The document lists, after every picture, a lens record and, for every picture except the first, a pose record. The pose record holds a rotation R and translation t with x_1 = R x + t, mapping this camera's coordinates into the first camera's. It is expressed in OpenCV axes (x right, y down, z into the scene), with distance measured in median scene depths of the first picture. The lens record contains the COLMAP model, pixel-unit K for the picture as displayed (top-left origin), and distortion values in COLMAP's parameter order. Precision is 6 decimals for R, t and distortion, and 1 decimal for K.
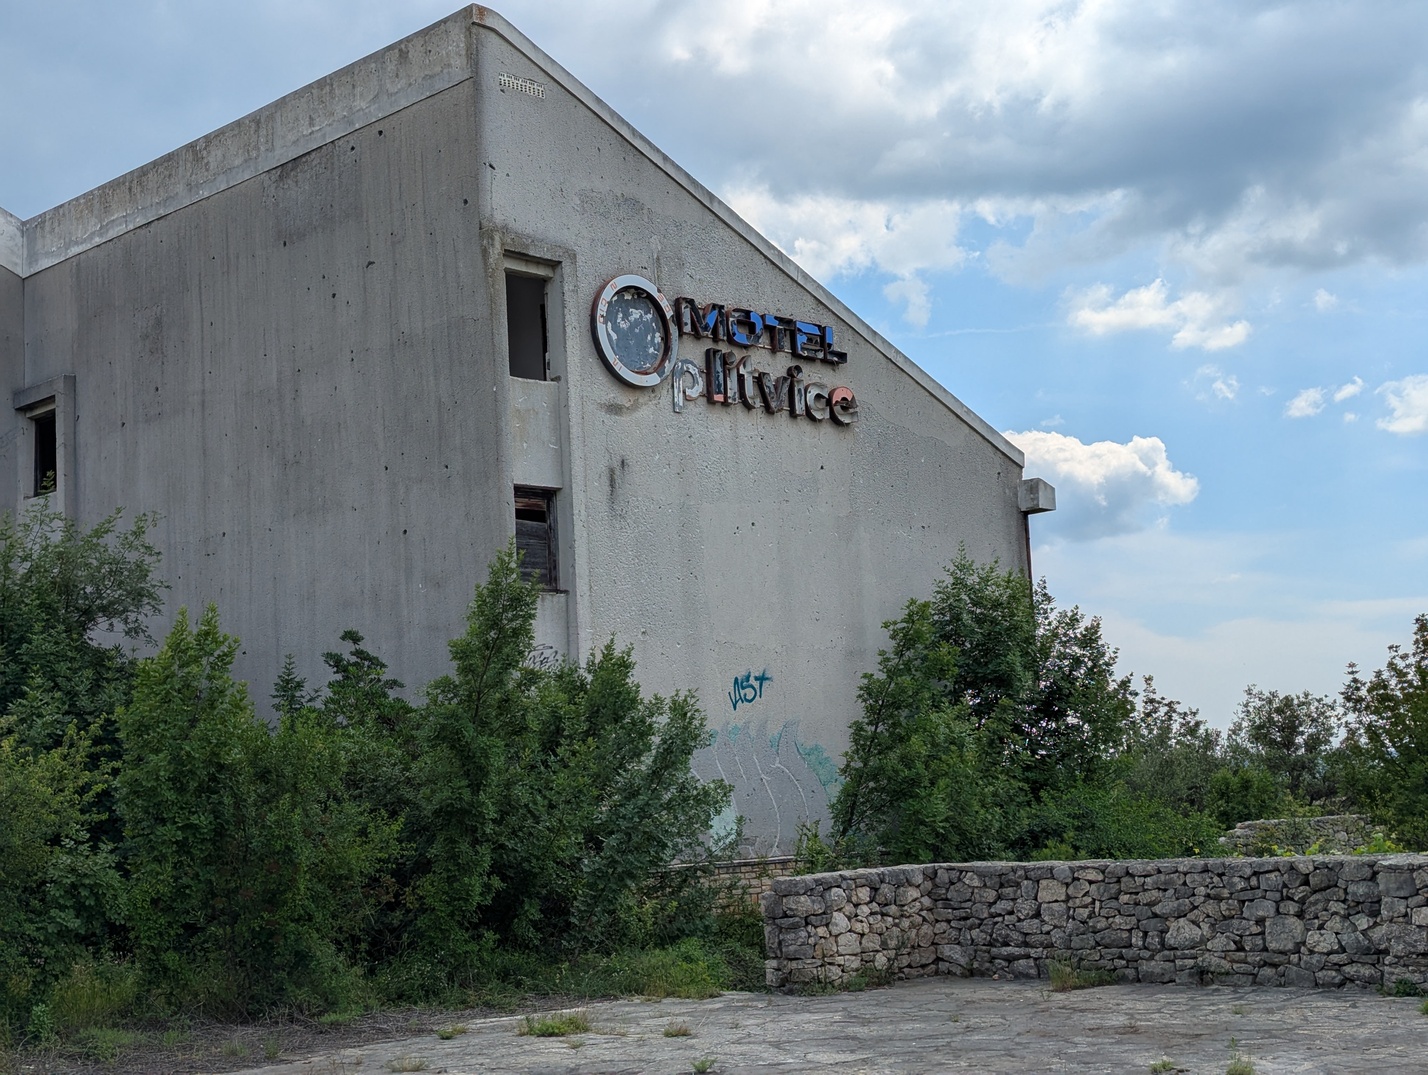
lens RADIAL K [[2000.7, 0, 714.0], [0, 2000.7, 537.4], [0, 0, 1]] dist [-0.016925, 0.000000]
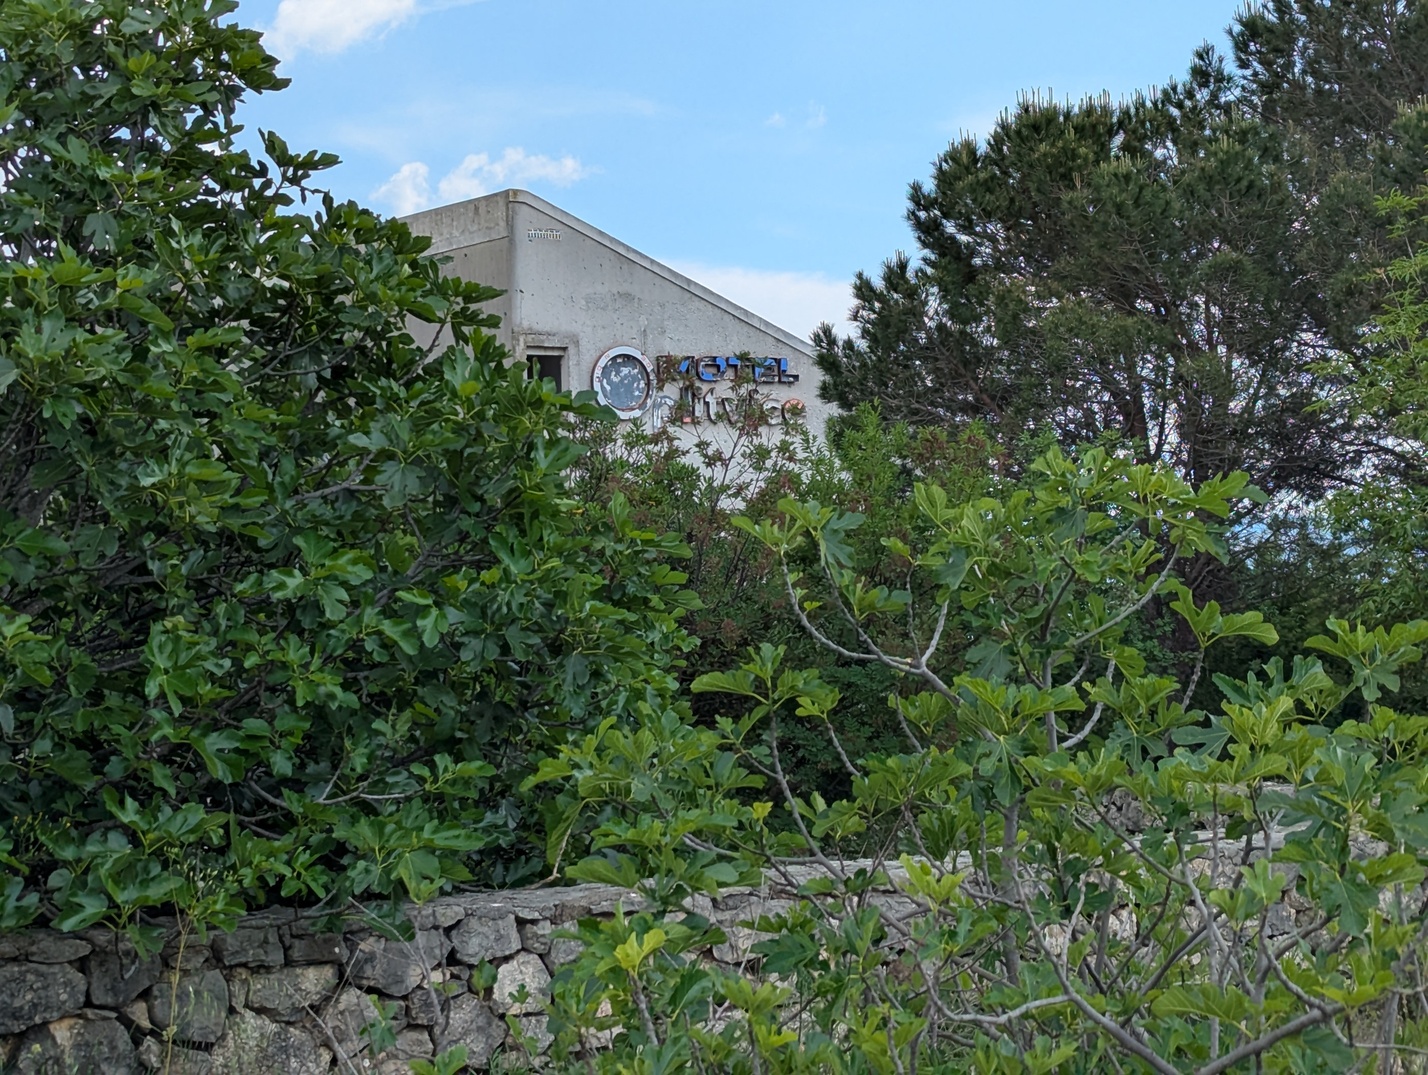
lens RADIAL K [[2000.7, 0, 714.0], [0, 2000.7, 538.0], [0, 0, 1]] dist [-0.016925, 0.000000]
pose [[0.992072, -0.010066, -0.125267, 0.219374], [0.016994, 0.998376, 0.054366, -0.063446], [0.124517, -0.056064, 0.990632, -0.537965]]
